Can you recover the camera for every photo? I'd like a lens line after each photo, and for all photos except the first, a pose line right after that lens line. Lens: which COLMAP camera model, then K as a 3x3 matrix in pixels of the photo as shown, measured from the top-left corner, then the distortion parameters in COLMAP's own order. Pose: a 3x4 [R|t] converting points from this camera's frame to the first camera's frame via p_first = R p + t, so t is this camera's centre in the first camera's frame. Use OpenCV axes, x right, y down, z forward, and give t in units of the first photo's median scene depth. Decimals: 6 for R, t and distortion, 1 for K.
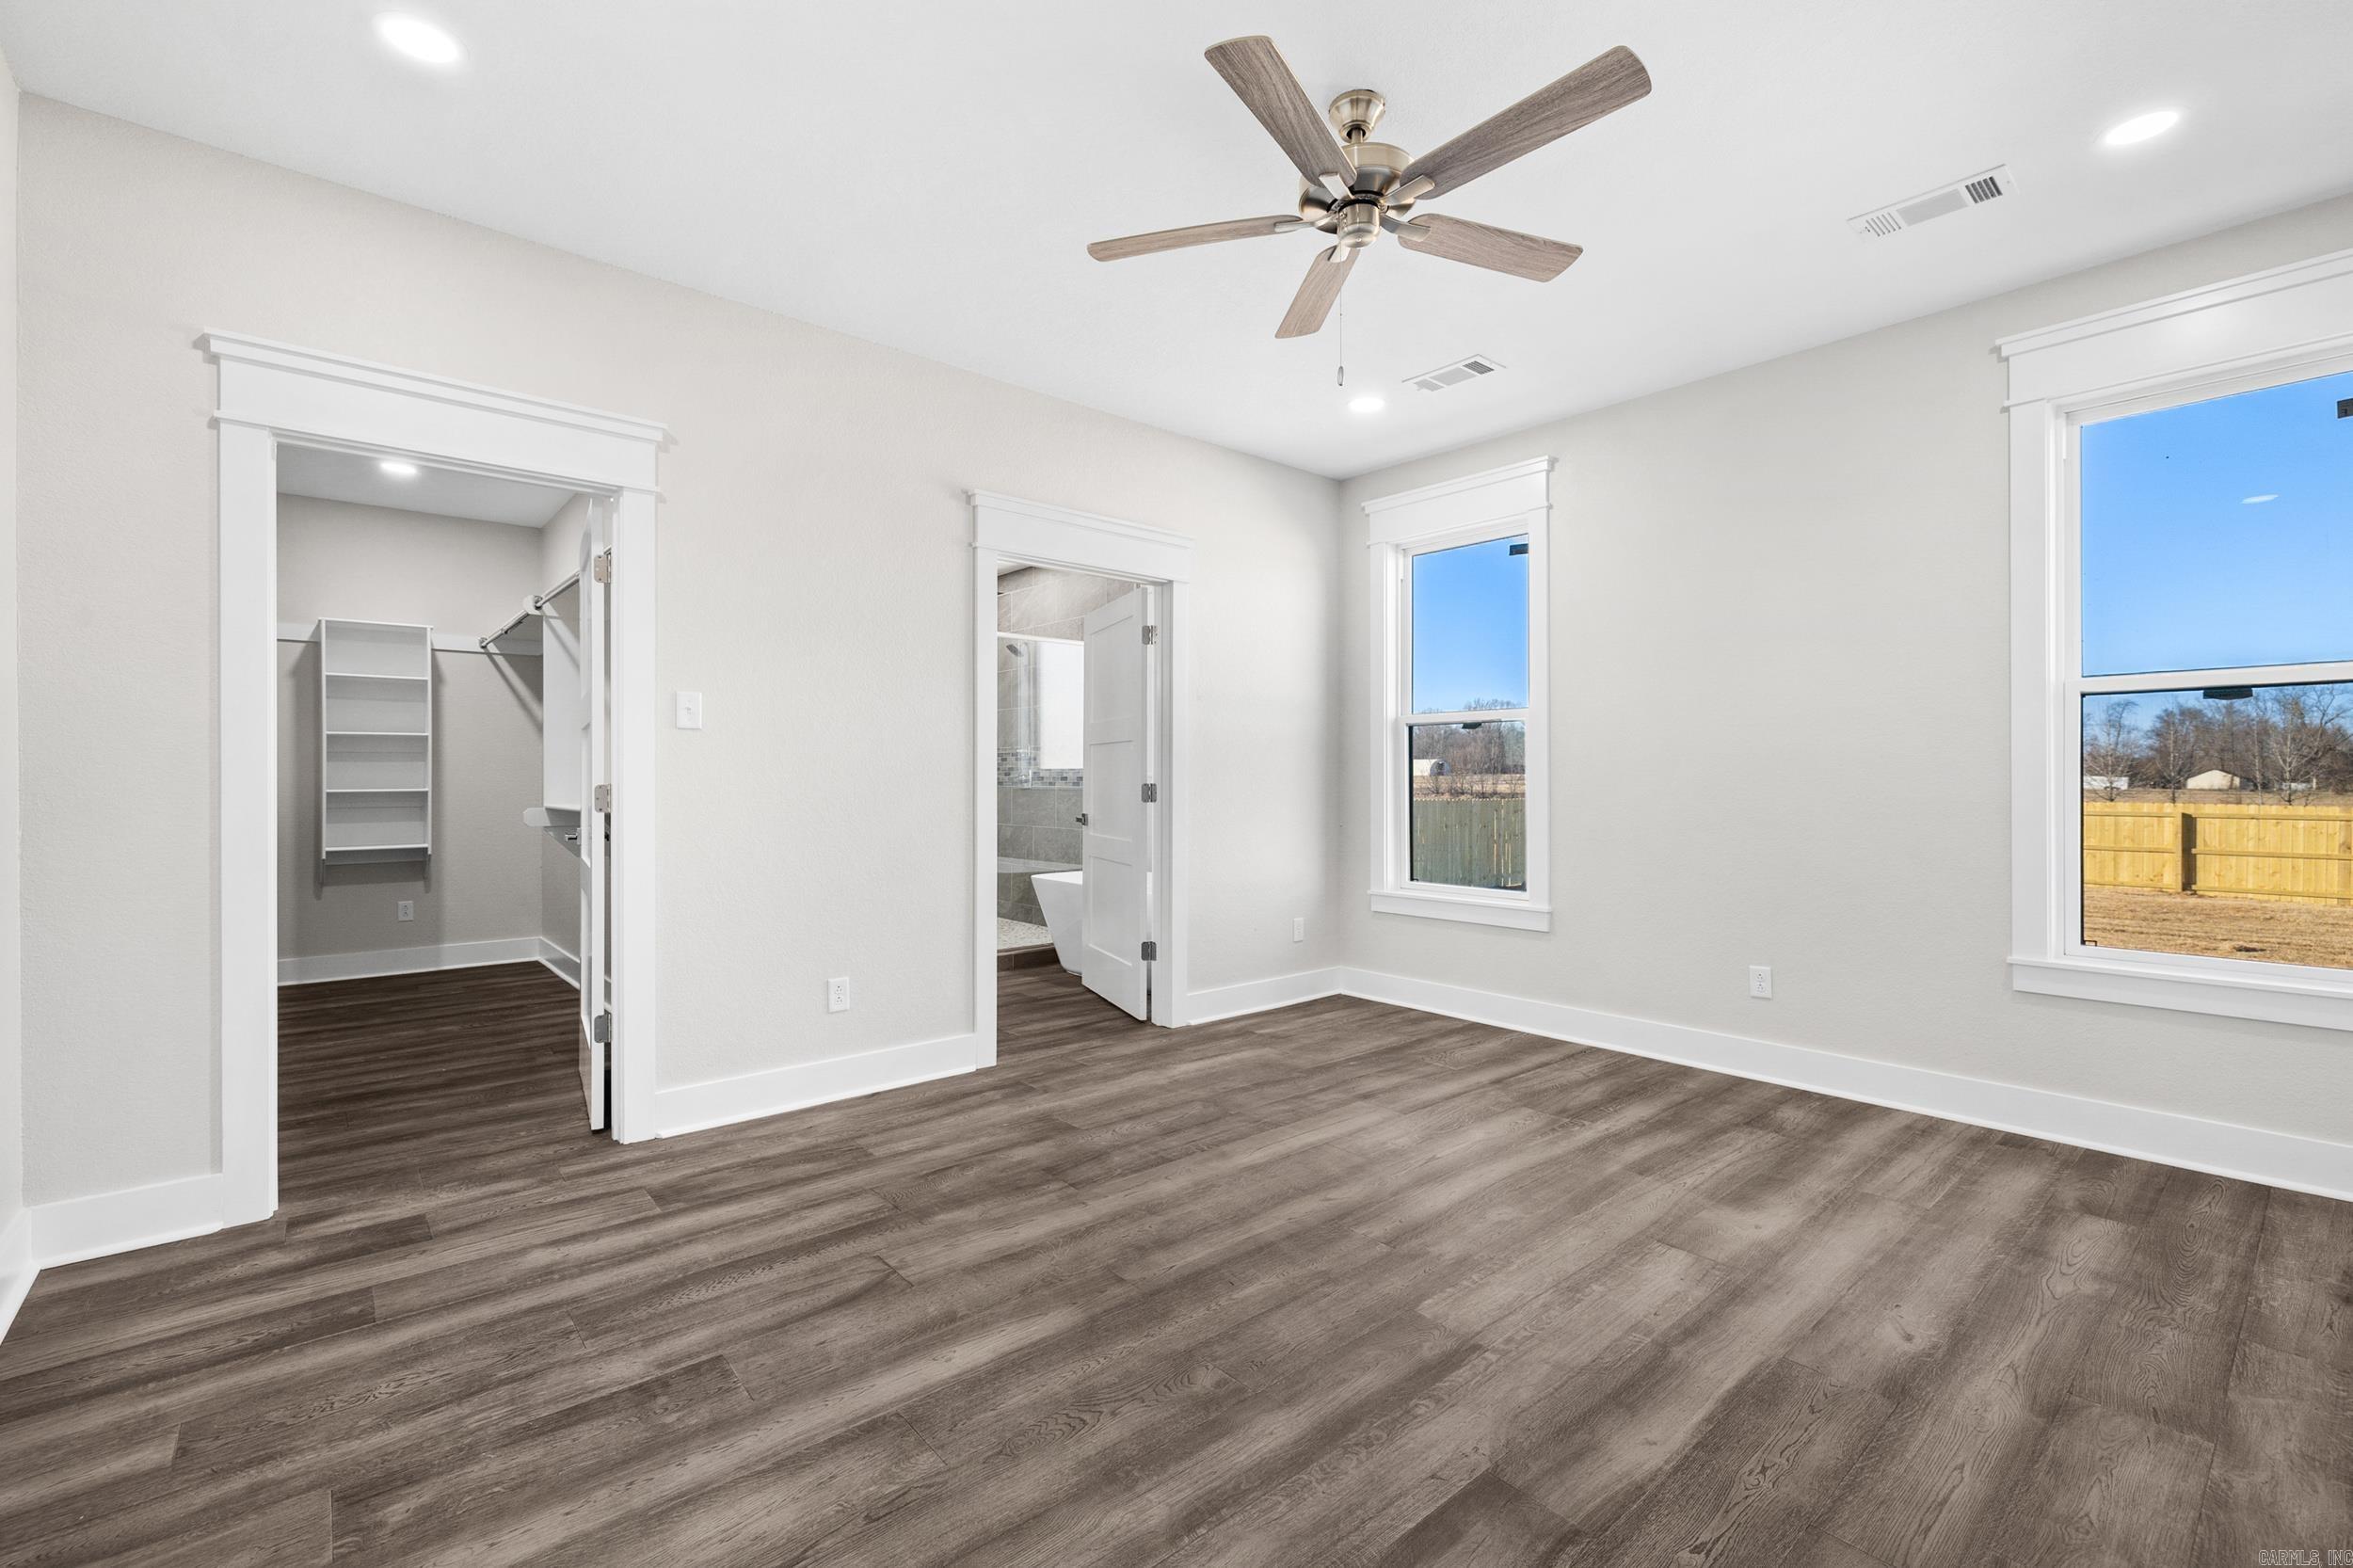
lens RADIAL K [[1028.6, 0, 1176.5], [0, 1028.6, 784.0], [0, 0, 1]] dist [-0.002754, -0.000259]
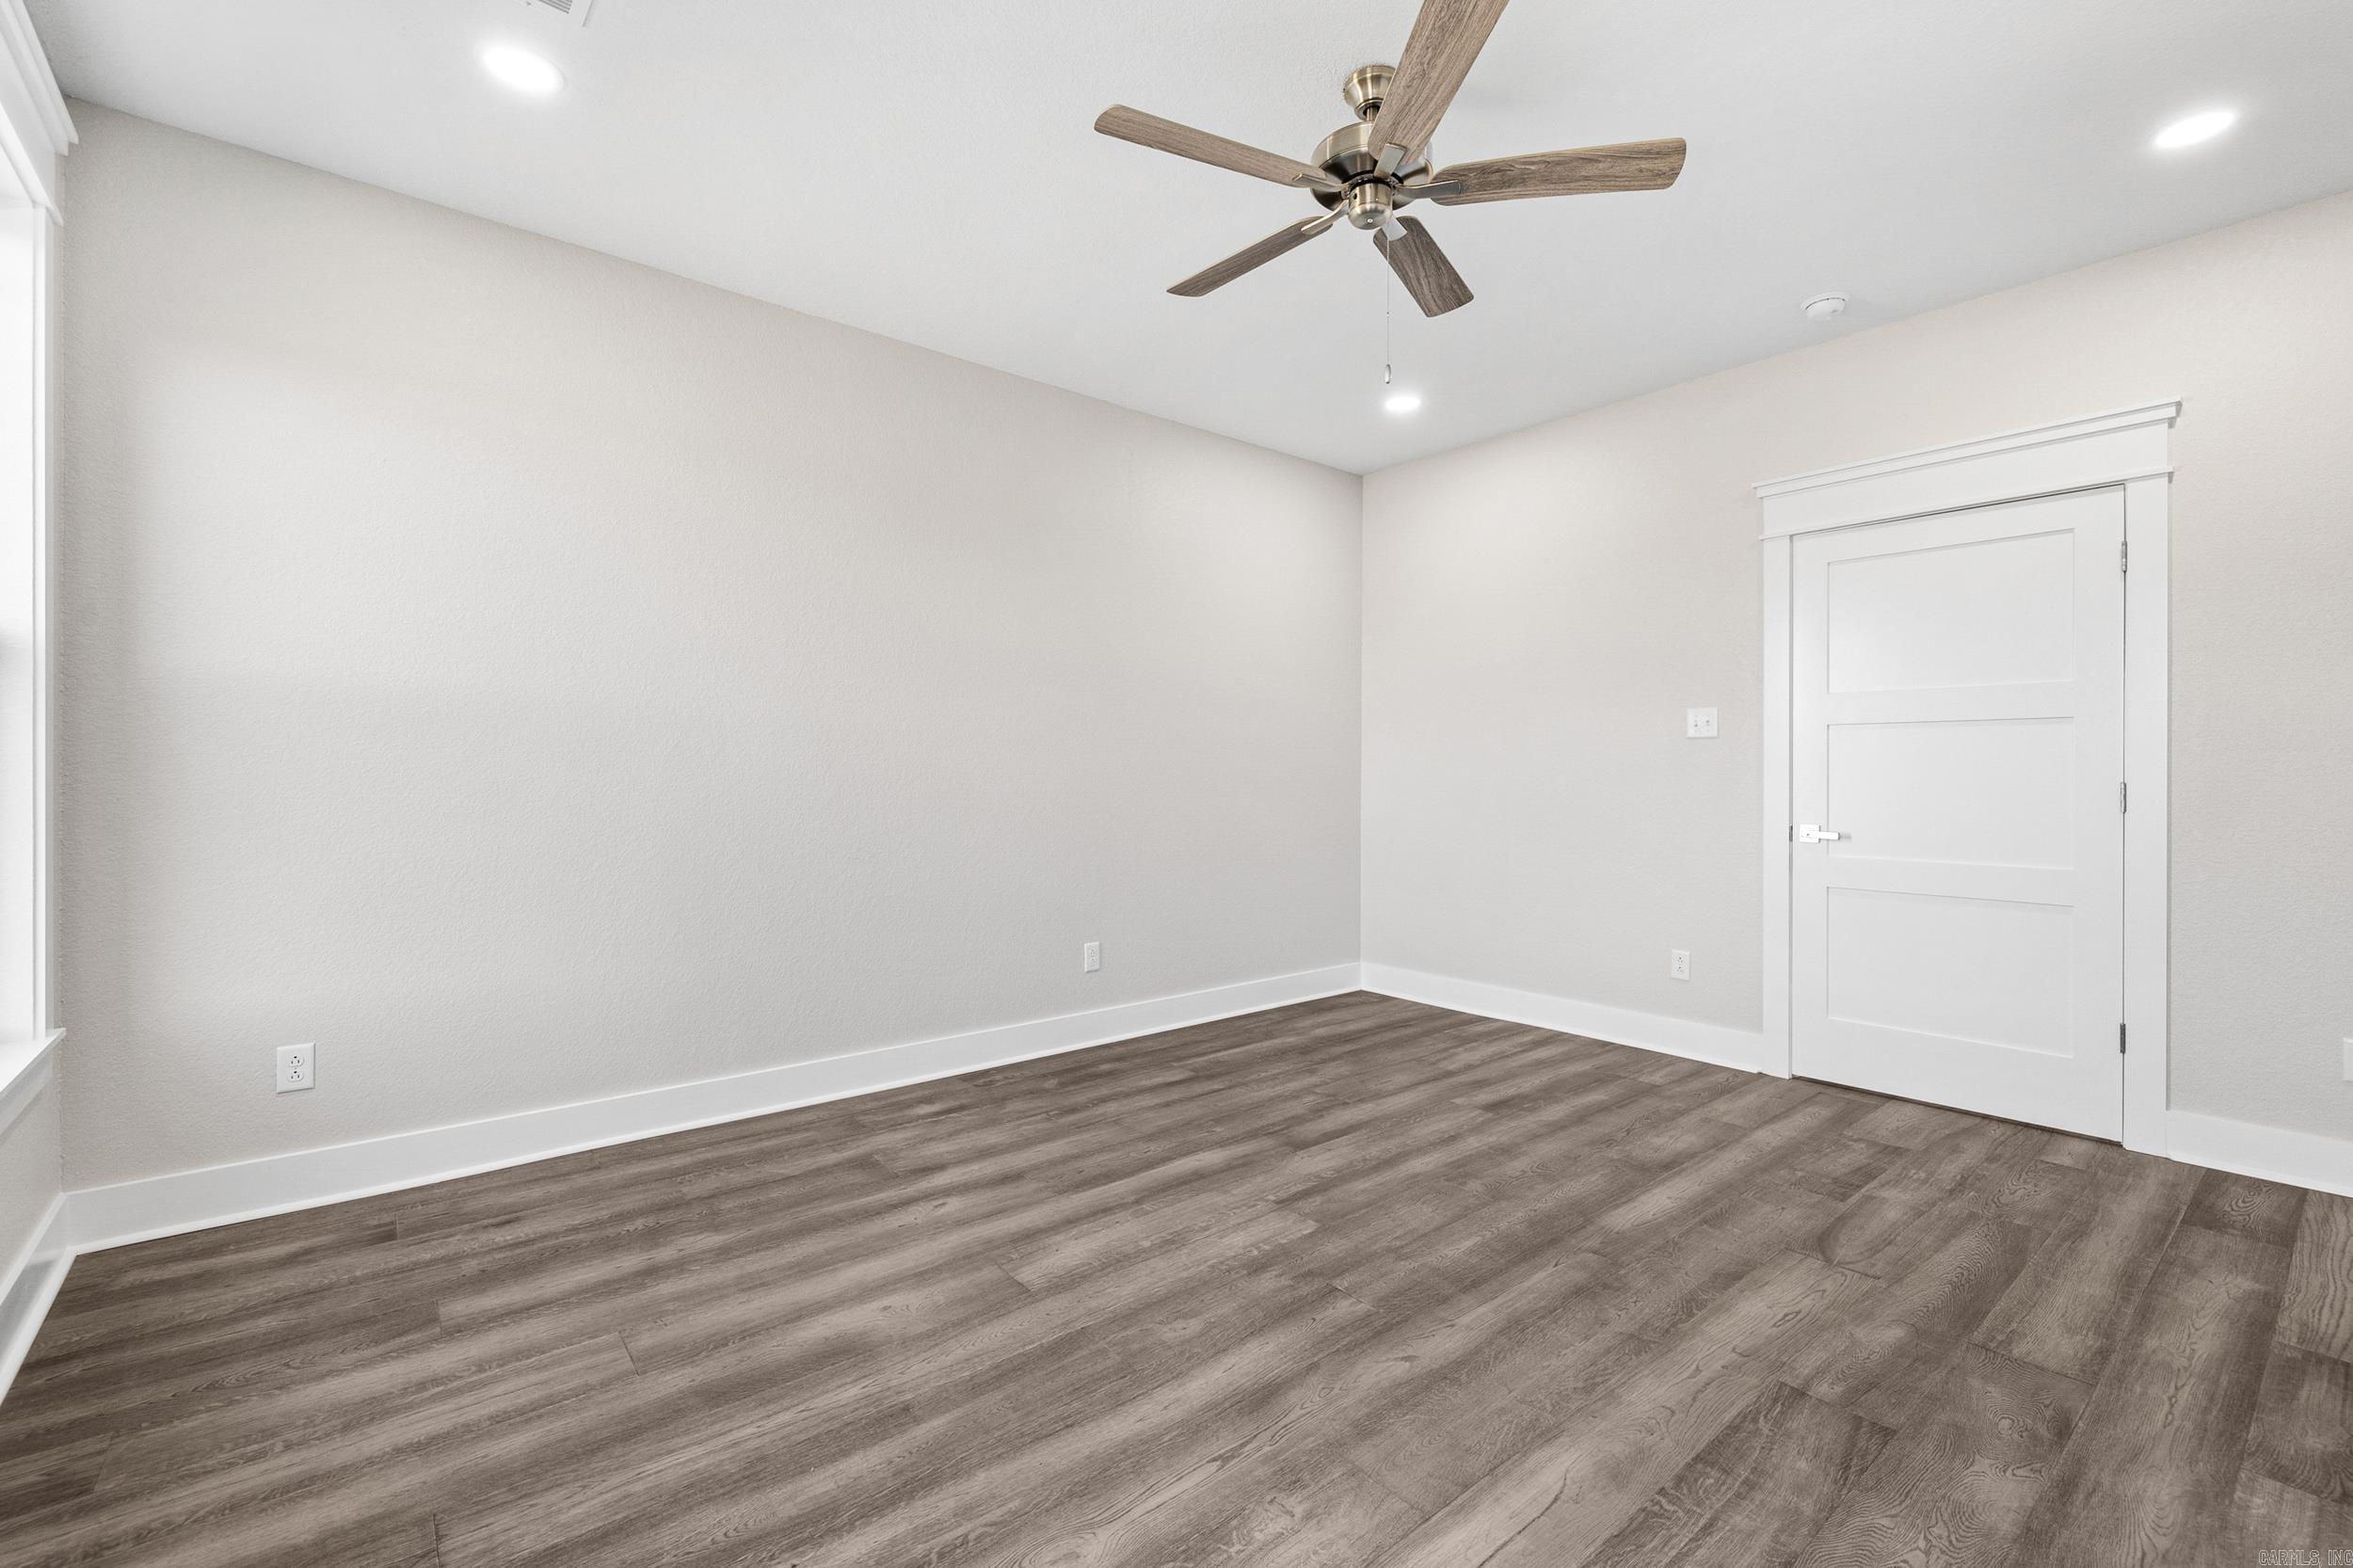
lens RADIAL K [[986.7, 0, 1164.5], [0, 986.7, 772.5], [0, 0, 1]] dist [-0.001430, -0.000218]
pose [[-0.999176, -0.003359, 0.040443, 0.306652], [-0.003180, 0.999985, 0.004480, -0.010046], [-0.040458, 0.004347, -0.999172, 1.787722]]
